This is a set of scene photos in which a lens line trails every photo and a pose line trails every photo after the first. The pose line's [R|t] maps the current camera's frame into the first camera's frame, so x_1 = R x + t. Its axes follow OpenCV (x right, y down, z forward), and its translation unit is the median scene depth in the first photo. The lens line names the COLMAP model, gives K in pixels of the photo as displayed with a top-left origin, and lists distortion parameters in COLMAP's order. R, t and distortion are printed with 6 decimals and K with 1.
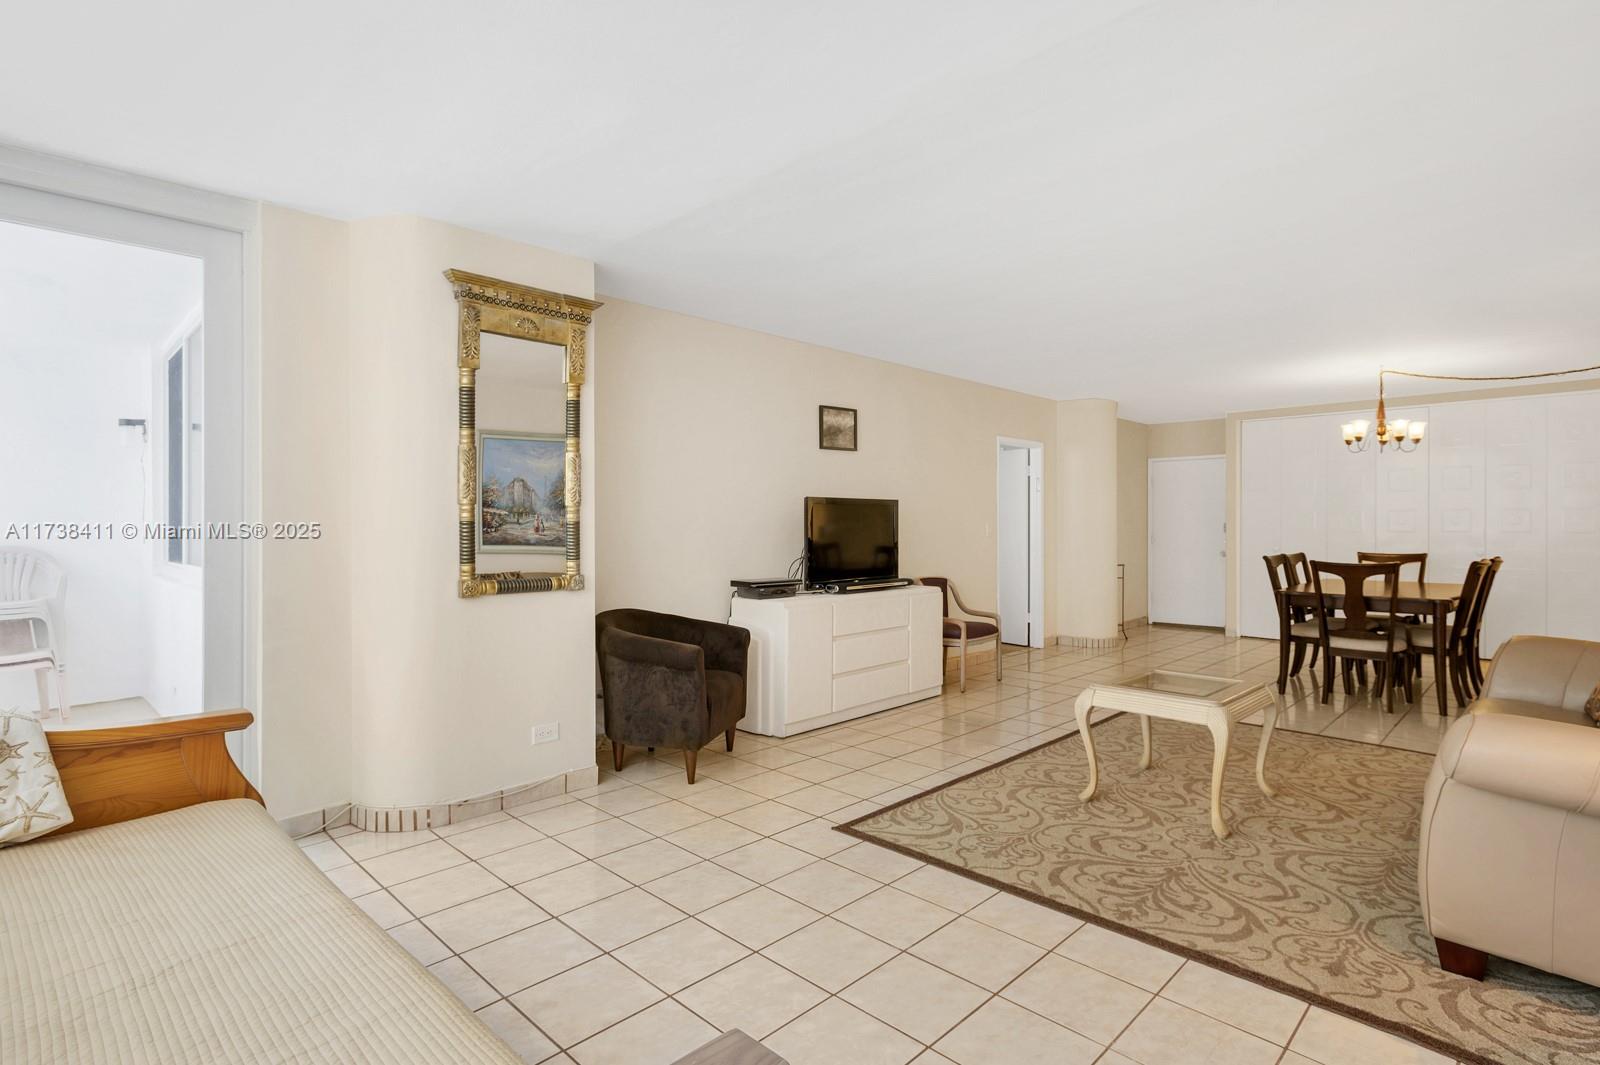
lens RADIAL K [[799.0, 0, 818.9], [0, 799.0, 522.9], [0, 0, 1]] dist [-0.002905, -0.000089]
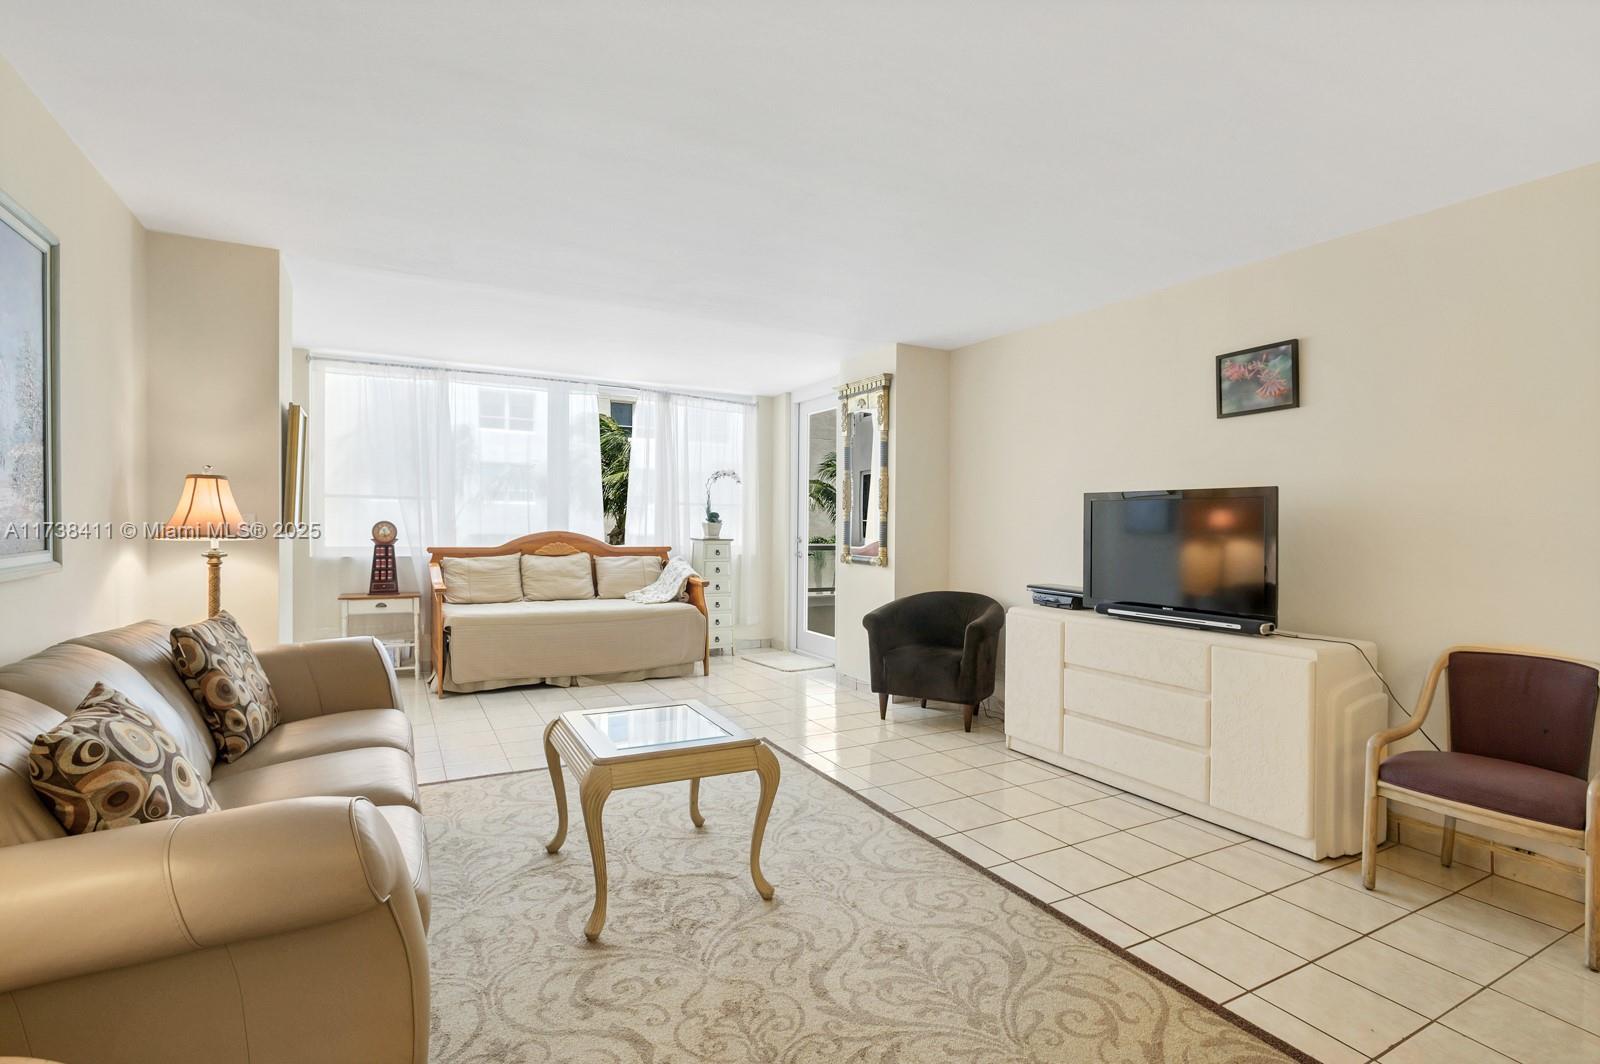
lens RADIAL K [[787.9, 0, 783.3], [0, 787.9, 523.9], [0, 0, 1]] dist [-0.011239, -0.001773]
pose [[-0.339872, -0.002294, -0.940469, 0.786864], [-0.008713, 0.999962, 0.000710, 0.001912], [0.940431, 0.008435, -0.339879, 0.896105]]
